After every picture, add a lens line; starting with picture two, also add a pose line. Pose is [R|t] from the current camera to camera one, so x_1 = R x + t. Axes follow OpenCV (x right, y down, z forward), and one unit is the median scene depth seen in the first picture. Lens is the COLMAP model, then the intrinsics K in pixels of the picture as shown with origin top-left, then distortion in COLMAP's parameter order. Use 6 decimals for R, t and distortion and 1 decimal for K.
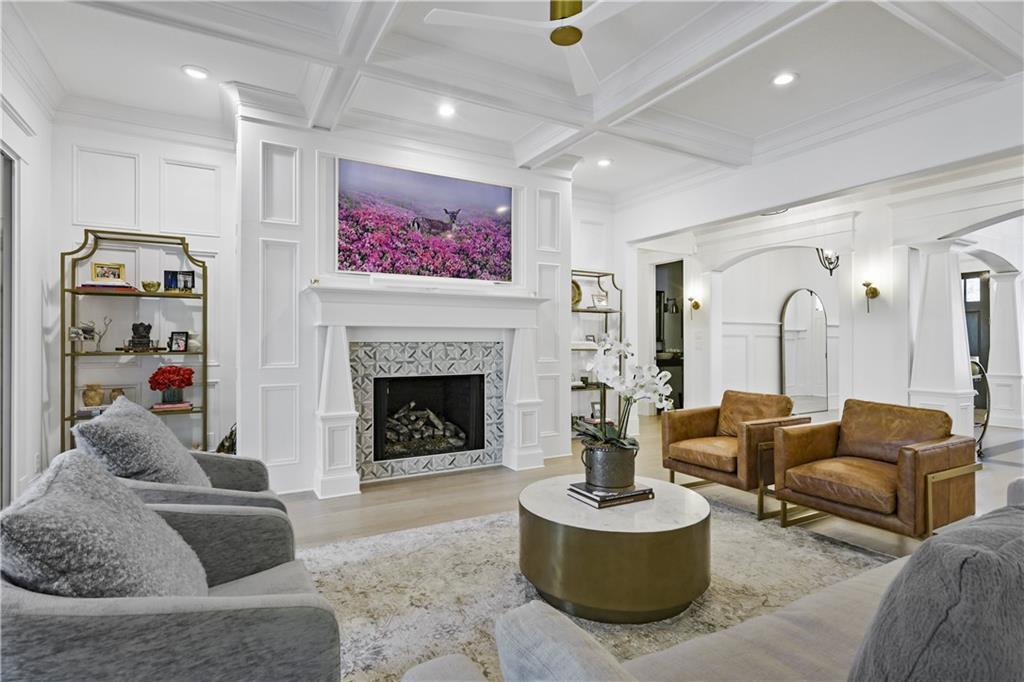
lens RADIAL K [[529.1, 0, 513.7], [0, 529.1, 341.2], [0, 0, 1]] dist [0.005068, 0.000135]
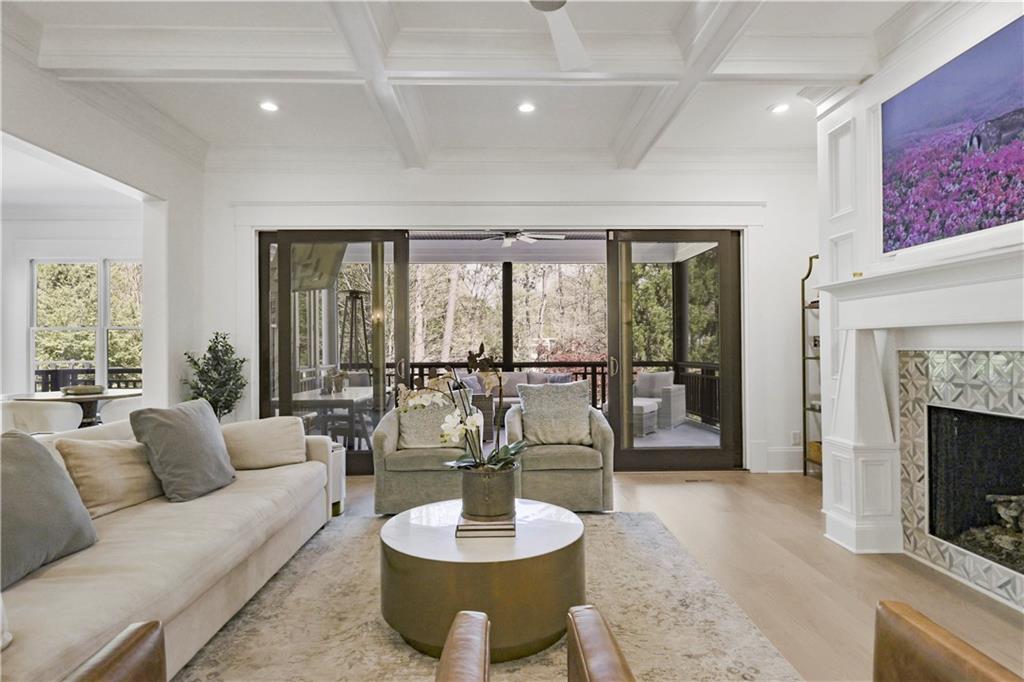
lens RADIAL K [[563.9, 0, 500.2], [0, 563.9, 339.4], [0, 0, 1]] dist [0.006214, -0.002319]
pose [[-0.489645, -0.006276, -0.871899, 0.583189], [0.008568, 0.999891, -0.012009, -0.007748], [0.871880, -0.013350, -0.489538, 0.856354]]
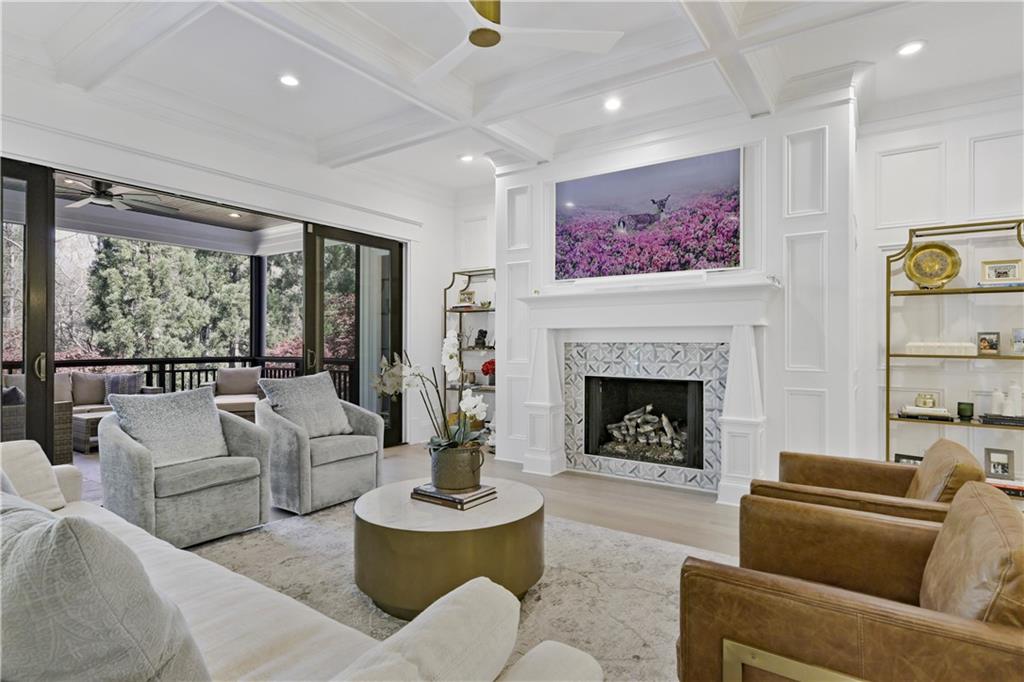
lens RADIAL K [[551.4, 0, 505.4], [0, 551.4, 339.2], [0, 0, 1]] dist [0.006049, 0.000109]
pose [[0.418627, -0.004567, -0.908147, 0.663359], [-0.000937, 0.999985, -0.005461, 0.000917], [0.908158, 0.003137, 0.418616, 0.373283]]
